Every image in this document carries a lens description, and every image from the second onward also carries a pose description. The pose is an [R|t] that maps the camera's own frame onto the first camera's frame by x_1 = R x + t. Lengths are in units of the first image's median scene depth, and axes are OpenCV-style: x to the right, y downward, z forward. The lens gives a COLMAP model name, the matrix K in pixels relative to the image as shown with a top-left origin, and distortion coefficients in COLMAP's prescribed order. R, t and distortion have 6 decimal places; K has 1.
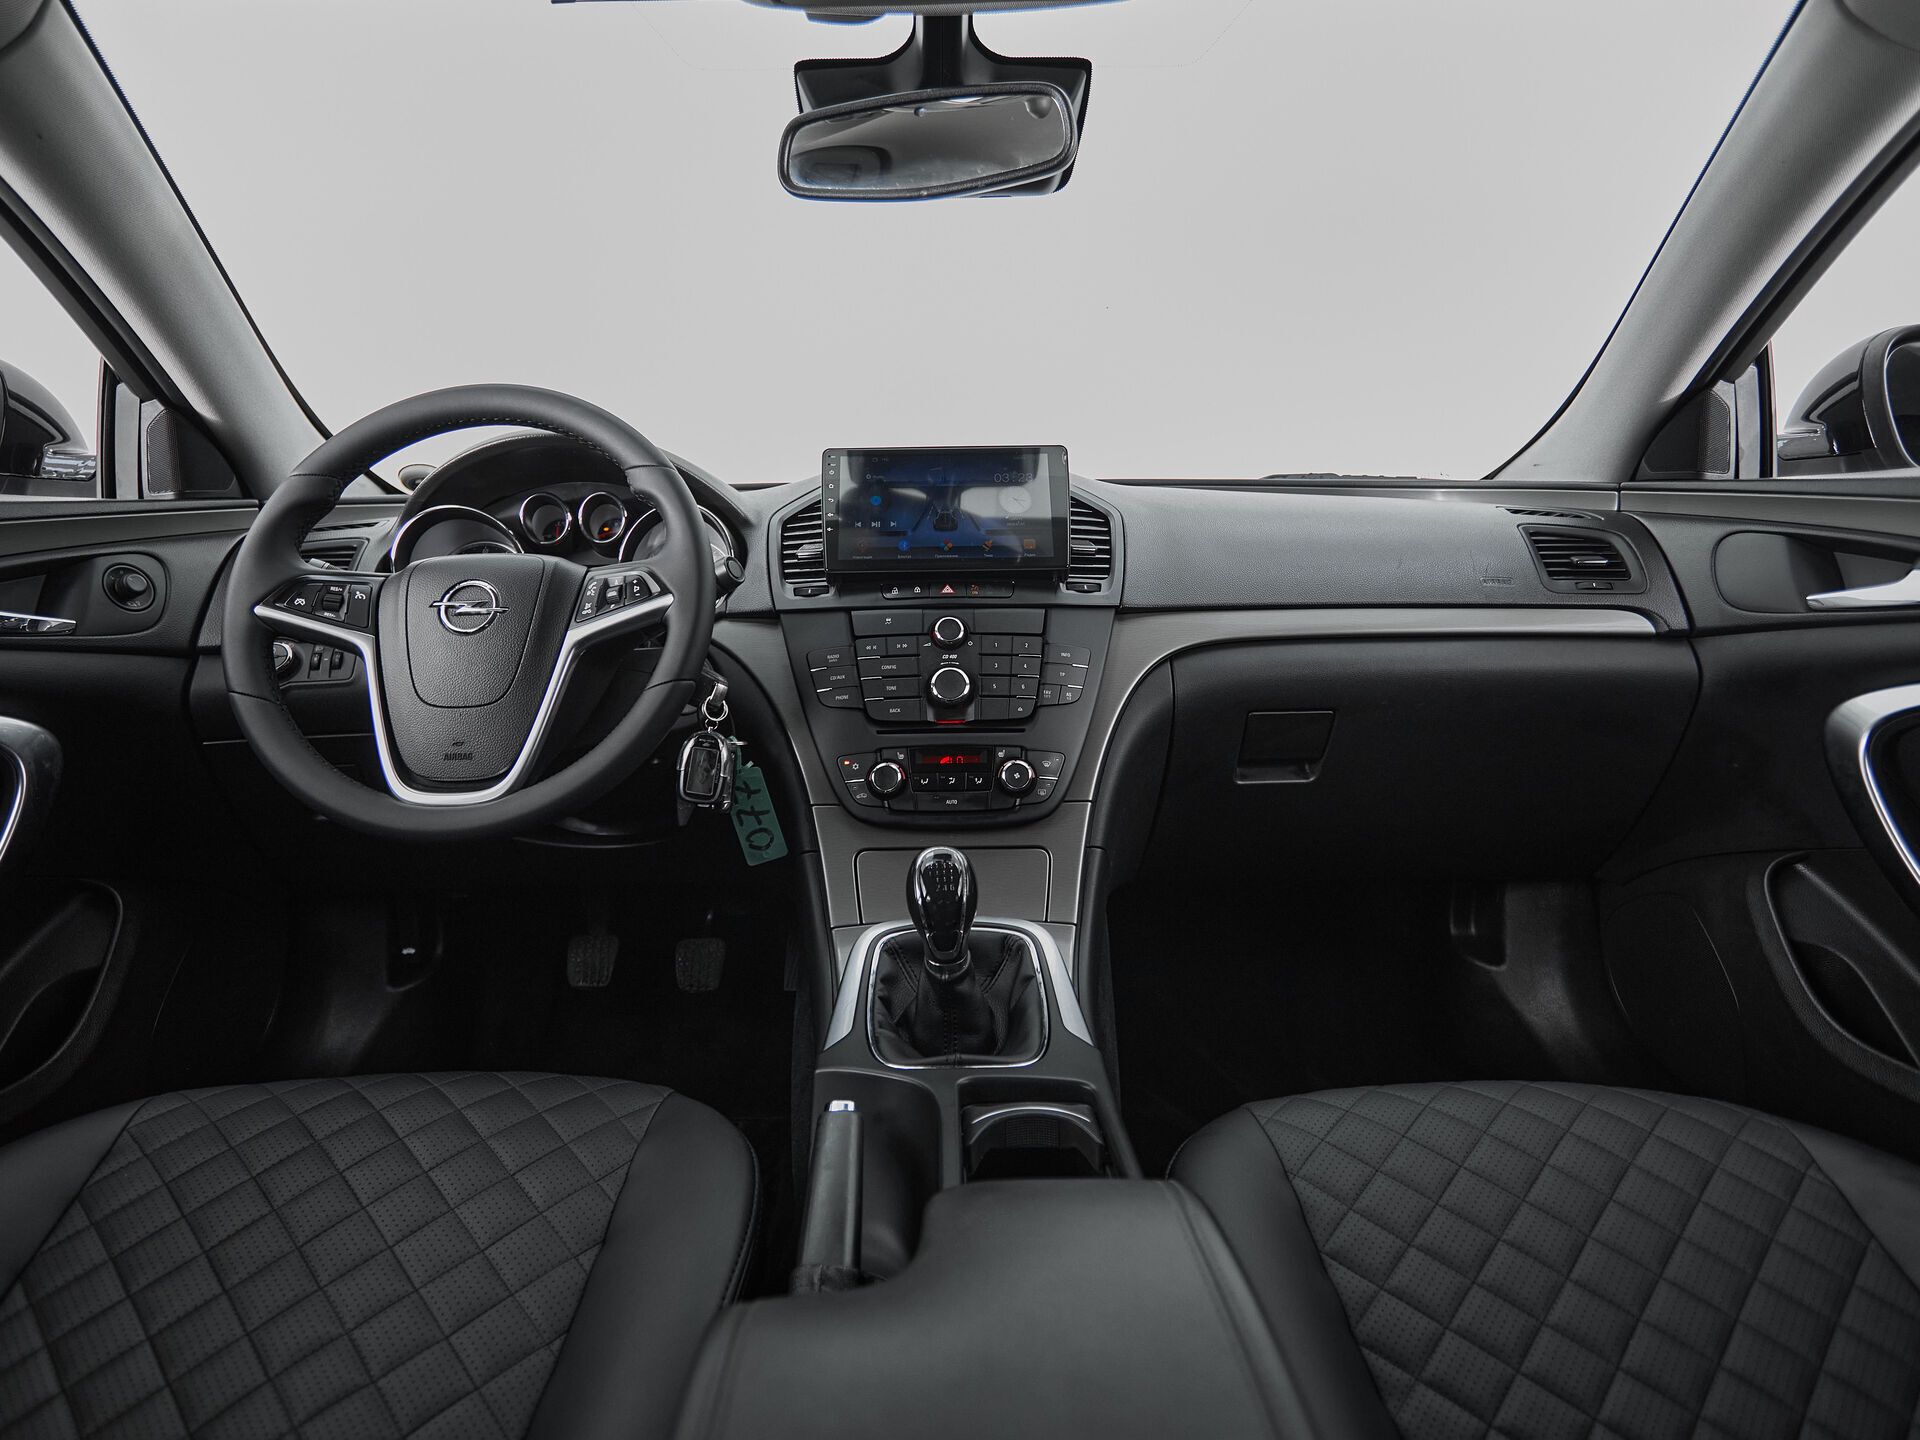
lens RADIAL K [[1087.7, 0, 942.6], [0, 1087.7, 690.8], [0, 0, 1]] dist [0.000363, -0.001704]
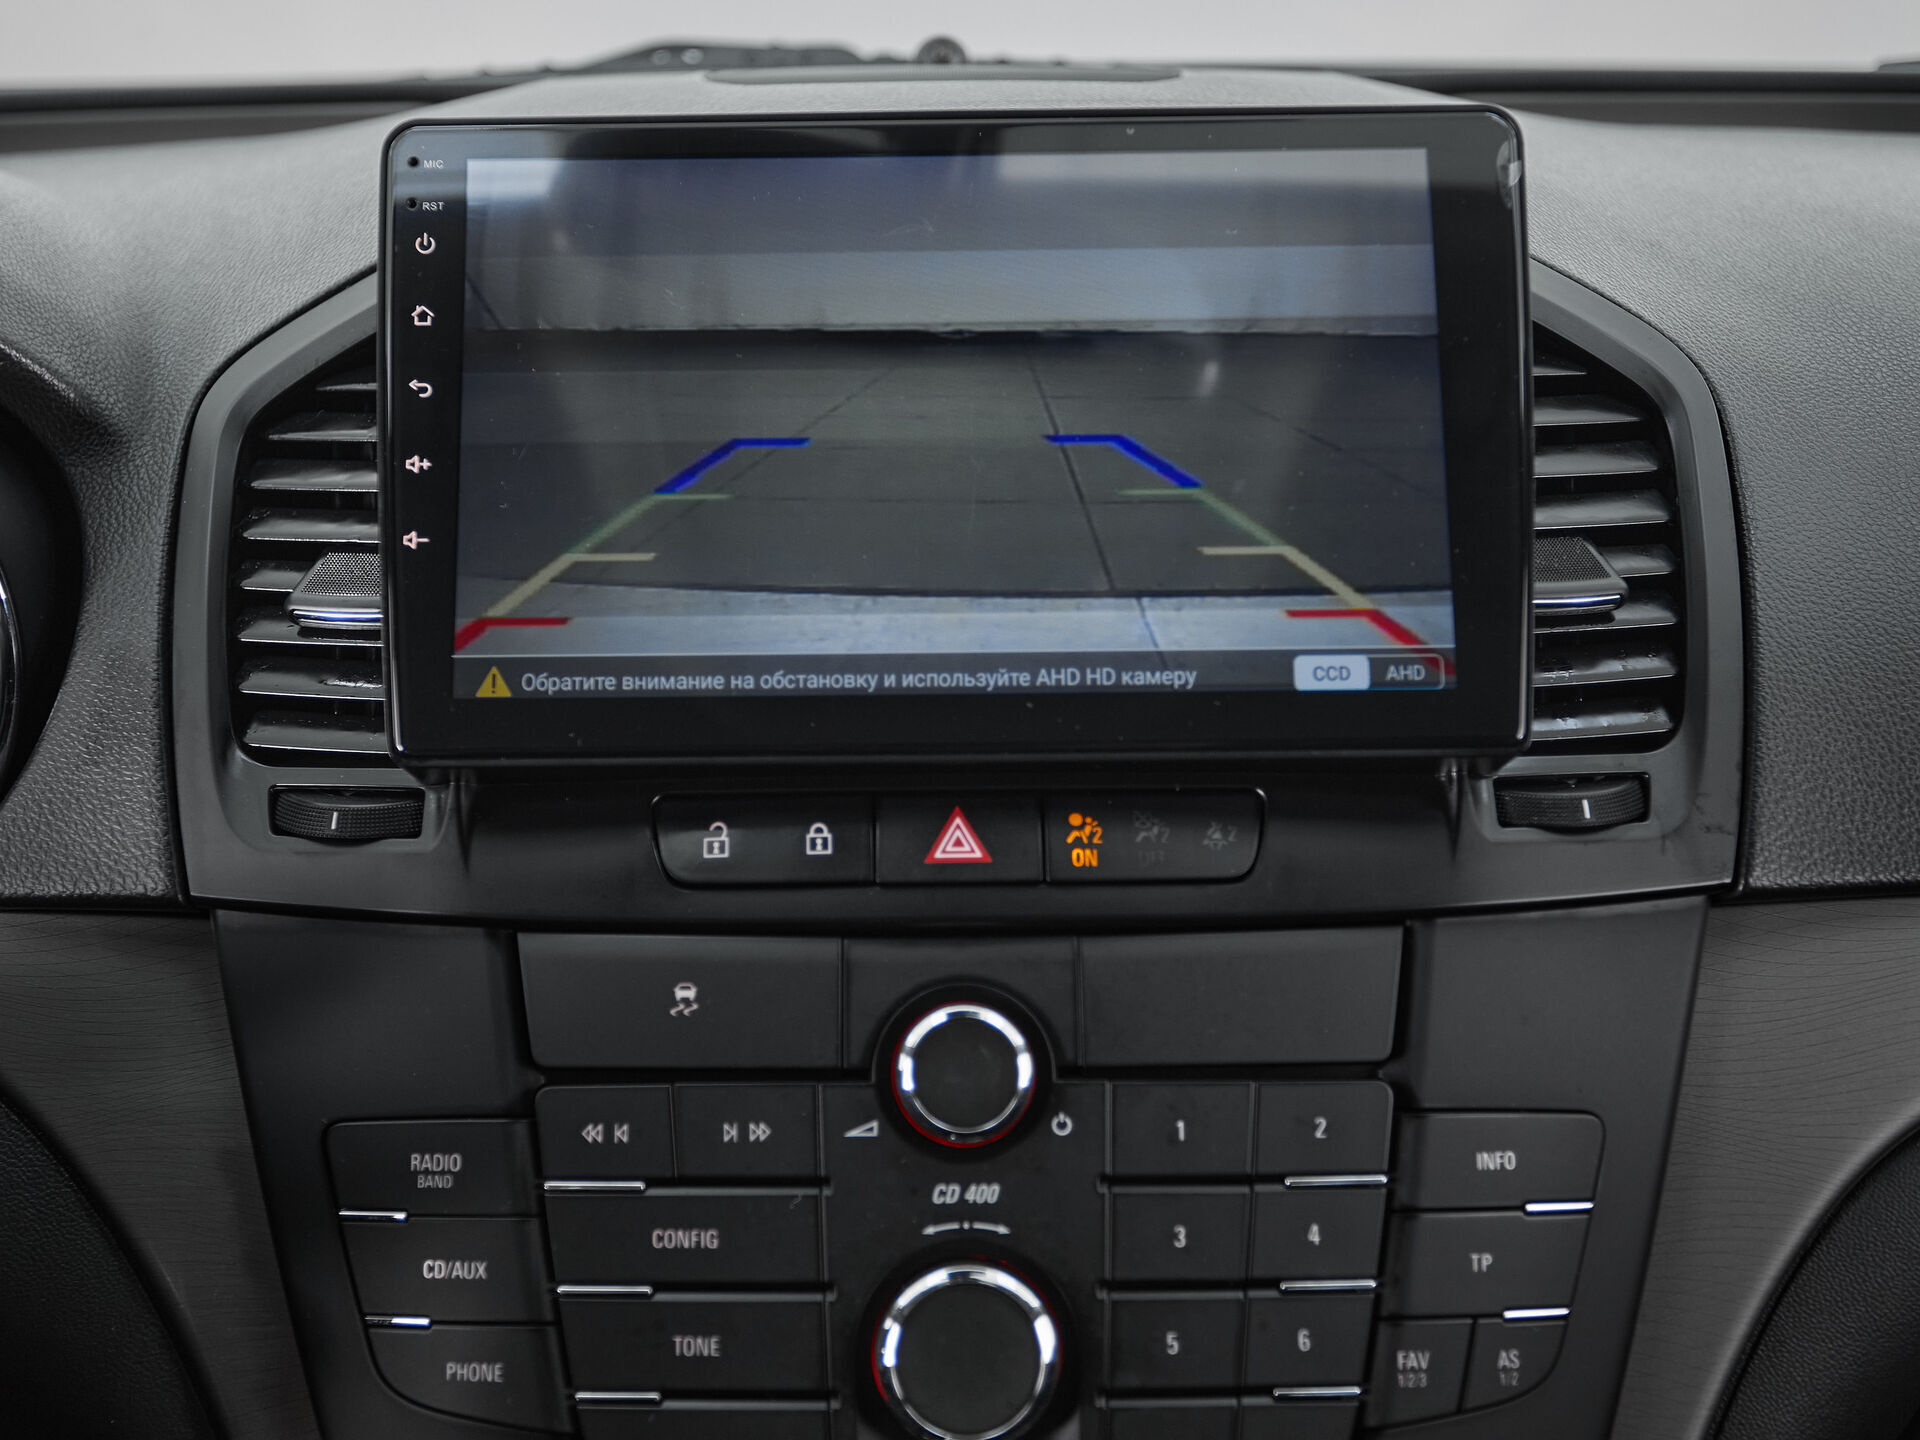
lens RADIAL K [[2153.2, 0, 944.0], [0, 2153.2, 707.9], [0, 0, 1]] dist [0.021272, 0.000000]
pose [[0.999960, 0.006467, -0.006115, 0.004108], [-0.004992, 0.976331, 0.216226, -0.216128], [0.007369, -0.216187, 0.976324, 0.598041]]
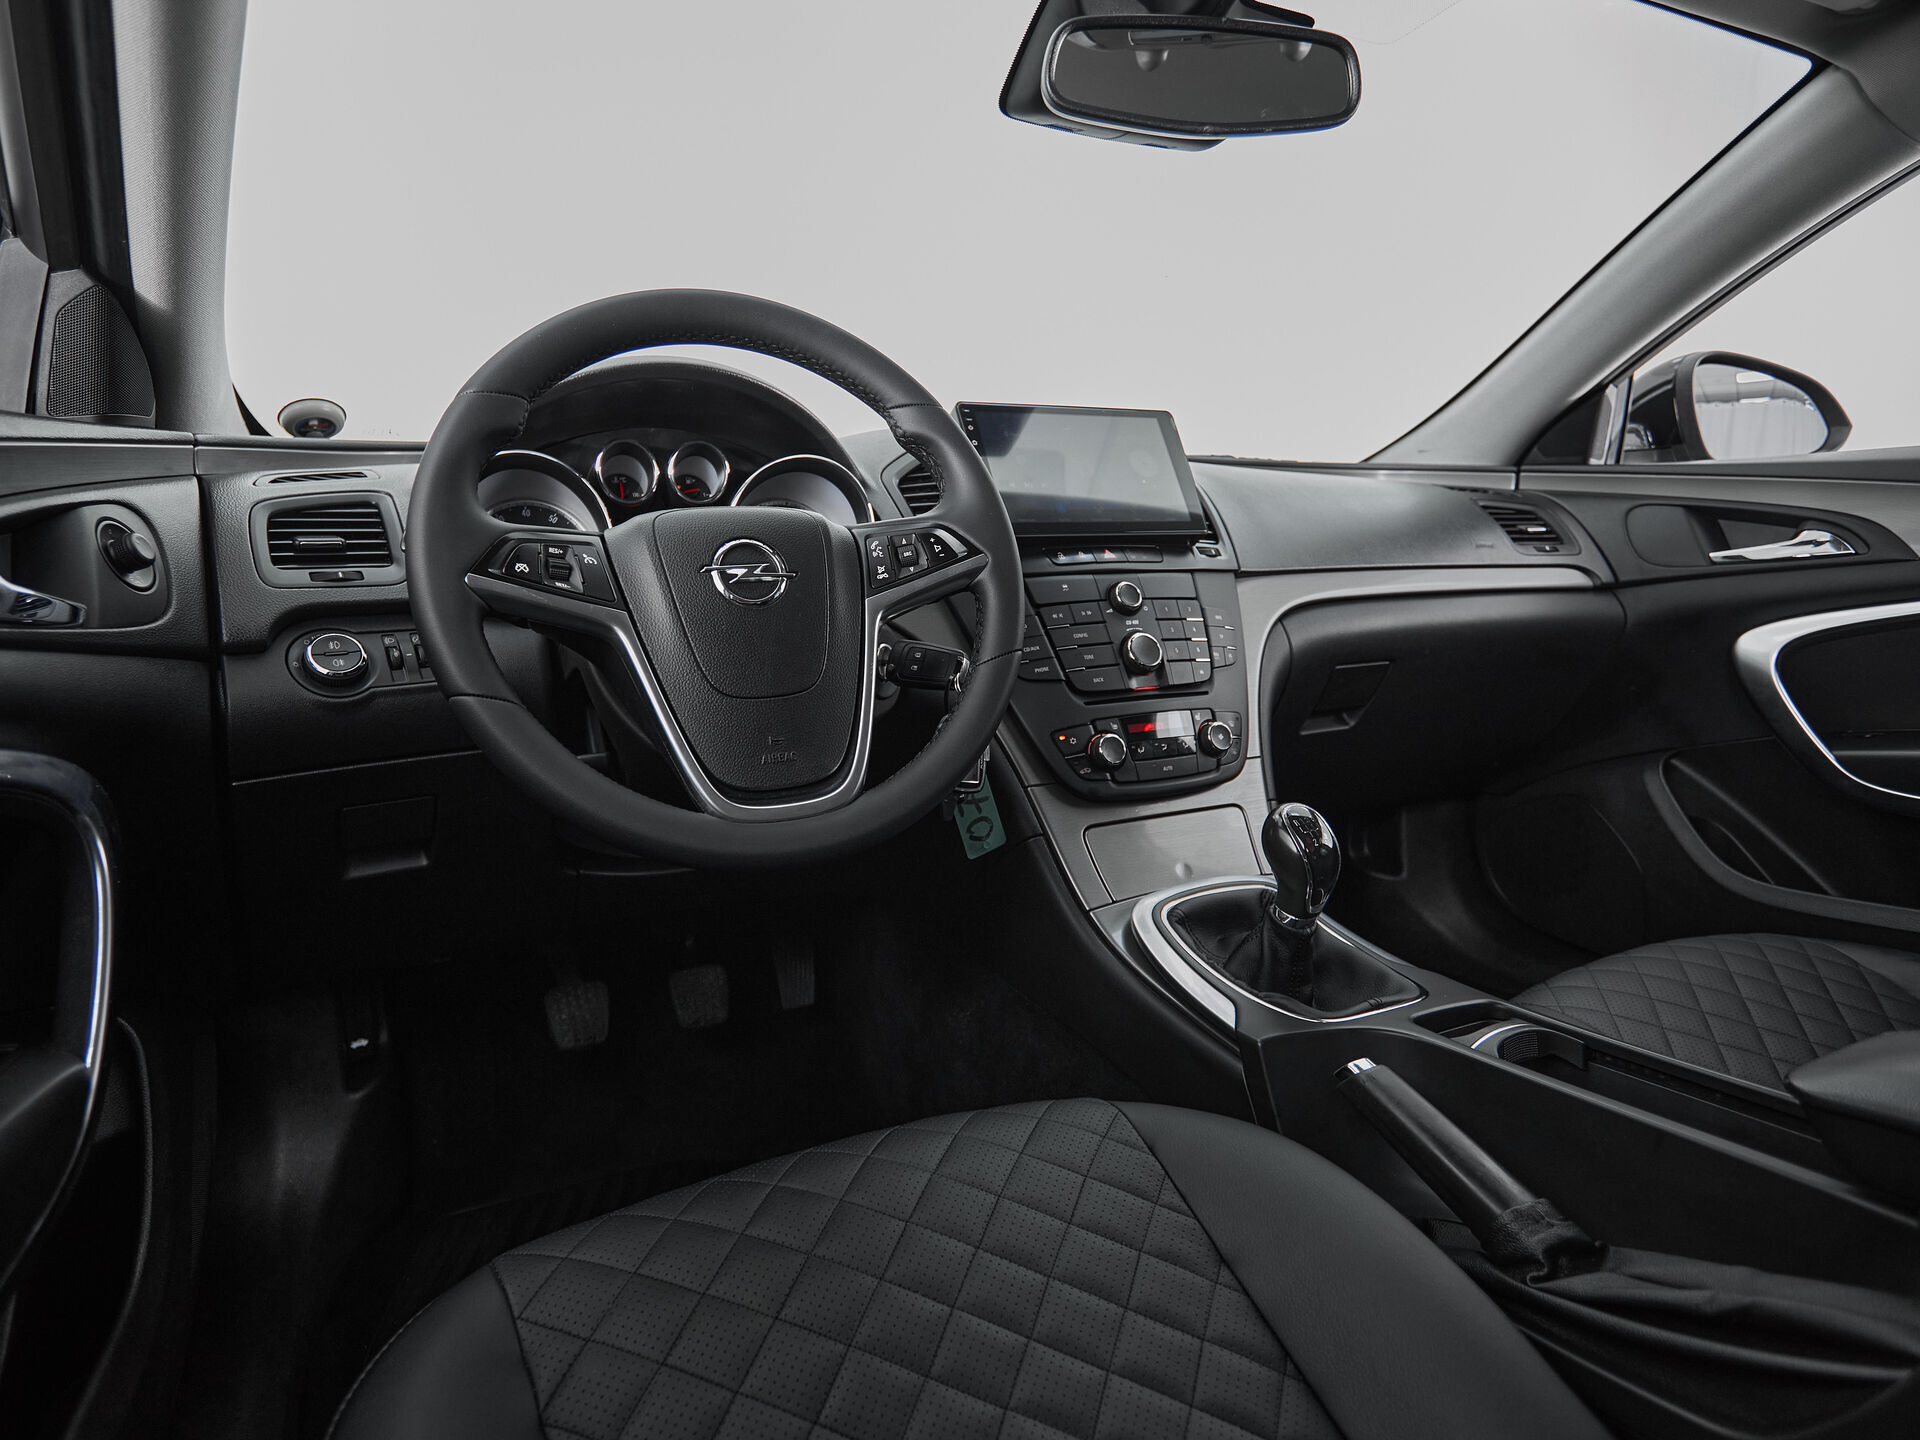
lens RADIAL K [[1087.7, 0, 958.7], [0, 1087.7, 724.2], [0, 0, 1]] dist [0.000363, -0.001704]
pose [[0.902522, -0.071610, 0.424649, -0.550989], [0.055624, 0.997202, 0.049942, 0.002211], [-0.427037, -0.021453, 0.903980, 0.180275]]
